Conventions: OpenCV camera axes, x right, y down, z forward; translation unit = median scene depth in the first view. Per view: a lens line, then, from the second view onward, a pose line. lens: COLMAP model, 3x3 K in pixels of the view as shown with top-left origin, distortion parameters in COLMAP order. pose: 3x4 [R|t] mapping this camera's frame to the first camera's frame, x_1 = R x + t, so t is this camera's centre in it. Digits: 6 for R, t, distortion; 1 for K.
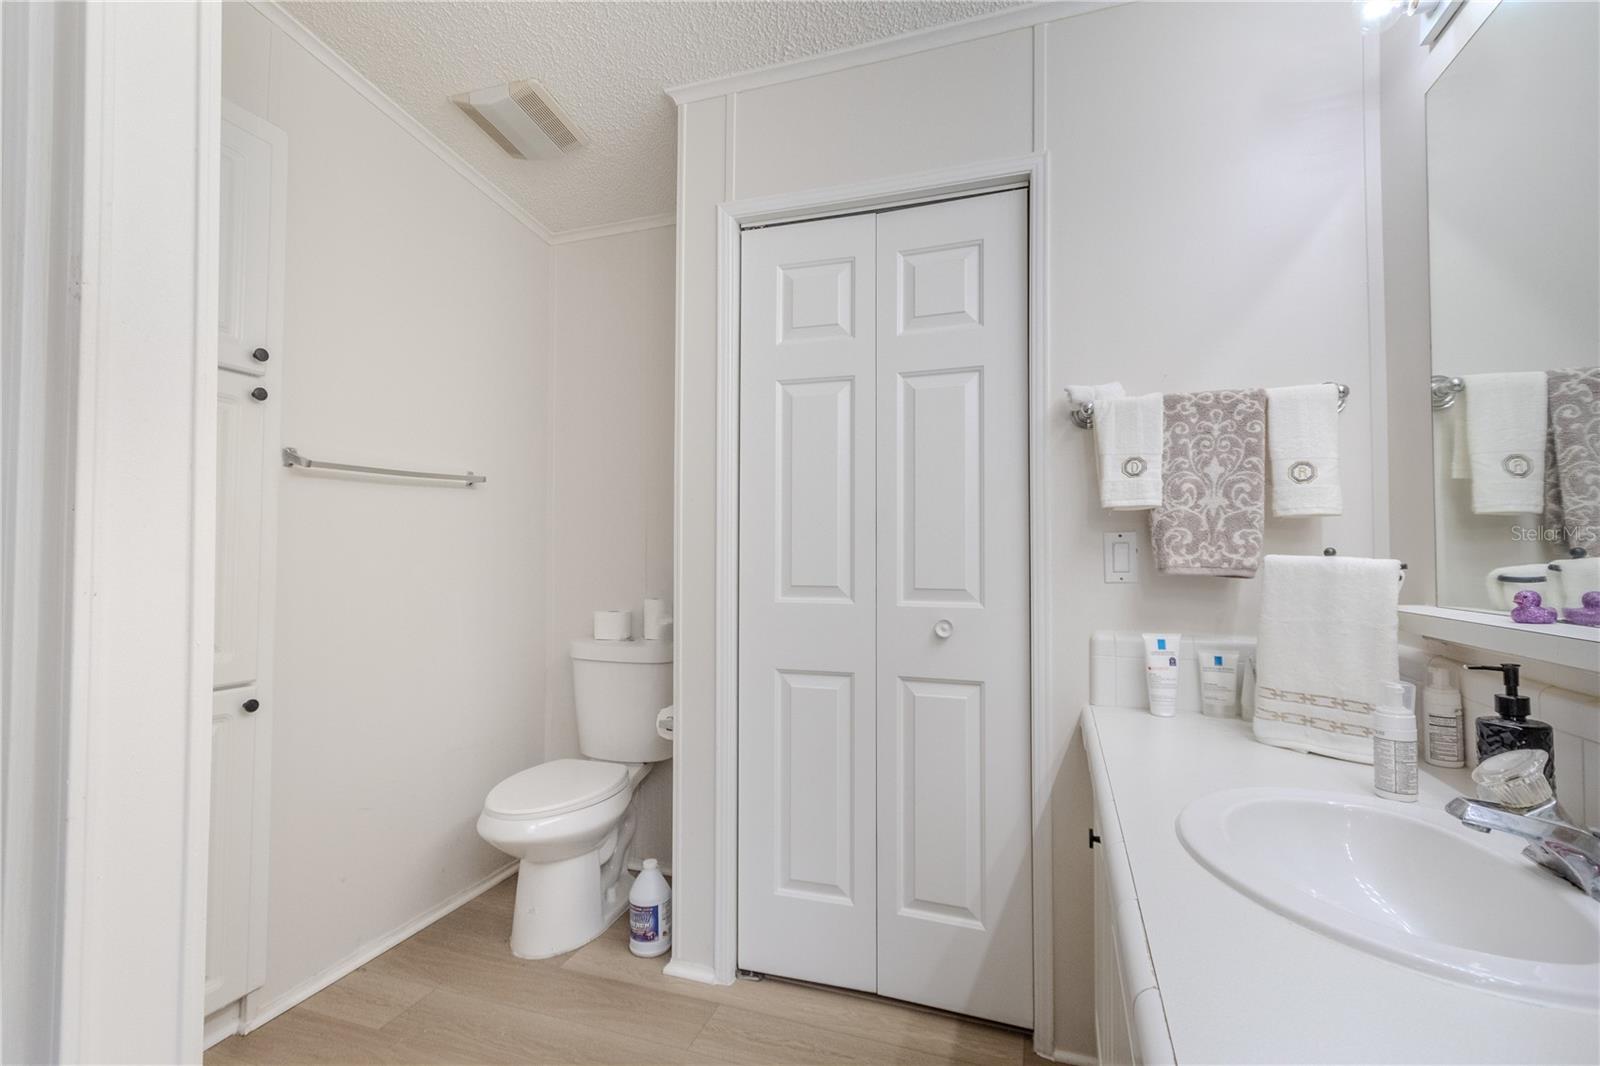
lens RADIAL K [[720.7, 0, 798.2], [0, 720.7, 534.7], [0, 0, 1]] dist [0.004099, -0.002167]
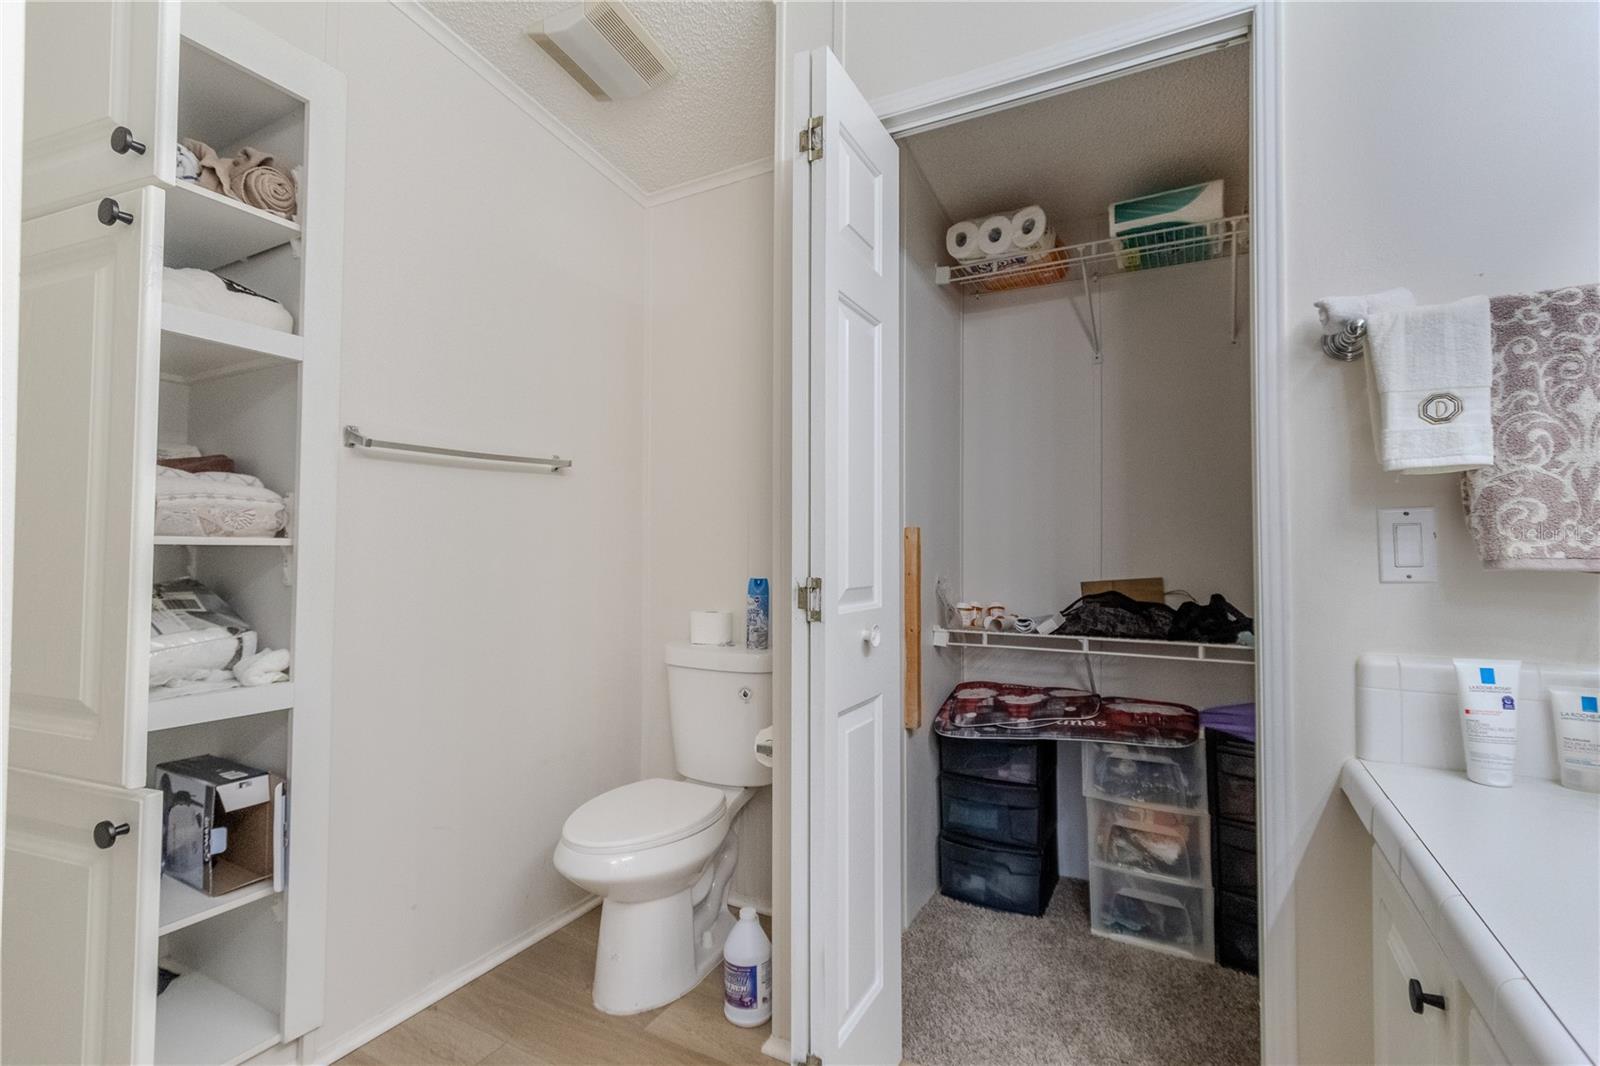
lens RADIAL K [[720.7, 0, 794.8], [0, 720.7, 536.2], [0, 0, 1]] dist [0.004099, -0.002167]
pose [[0.985252, -0.003857, -0.171069, -0.006729], [0.004168, 0.999990, 0.001459, 0.018304], [0.171061, -0.002151, 0.985258, 0.212594]]
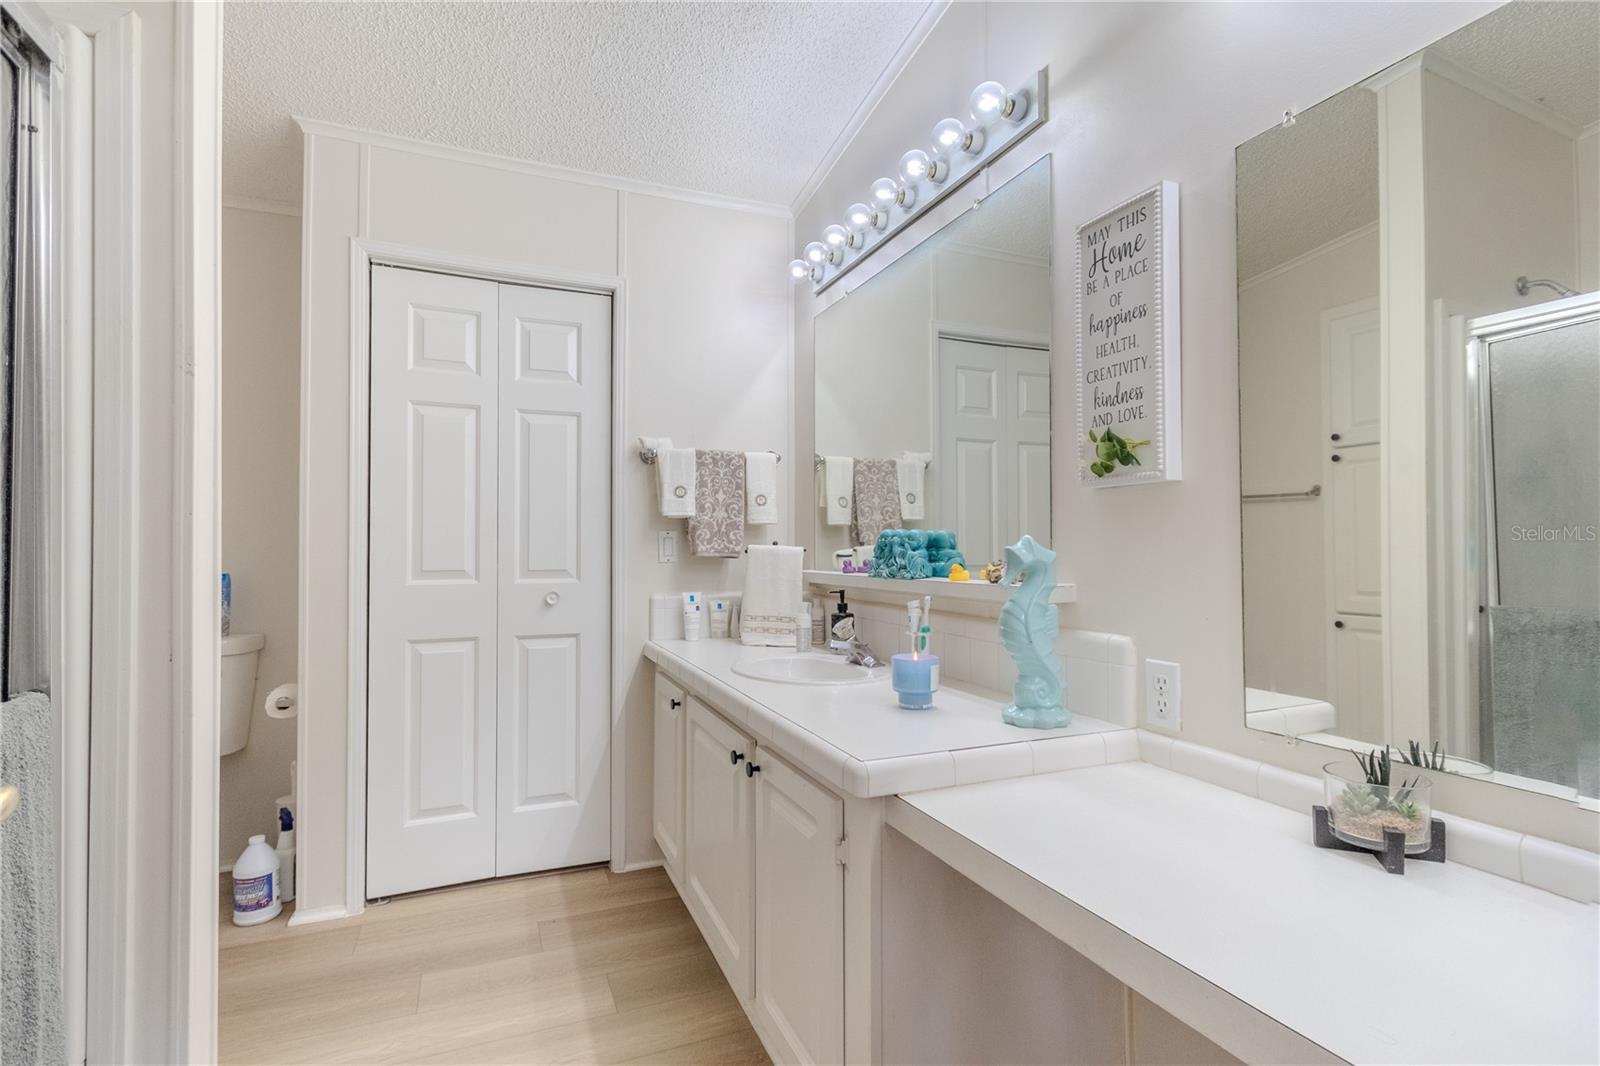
lens RADIAL K [[720.7, 0, 798.8], [0, 720.7, 531.8], [0, 0, 1]] dist [0.004099, -0.002167]
pose [[0.741458, 0.011733, 0.670896, -0.387223], [-0.016031, 0.999871, 0.000231, -0.006289], [-0.670807, -0.010926, 0.741551, -0.359715]]
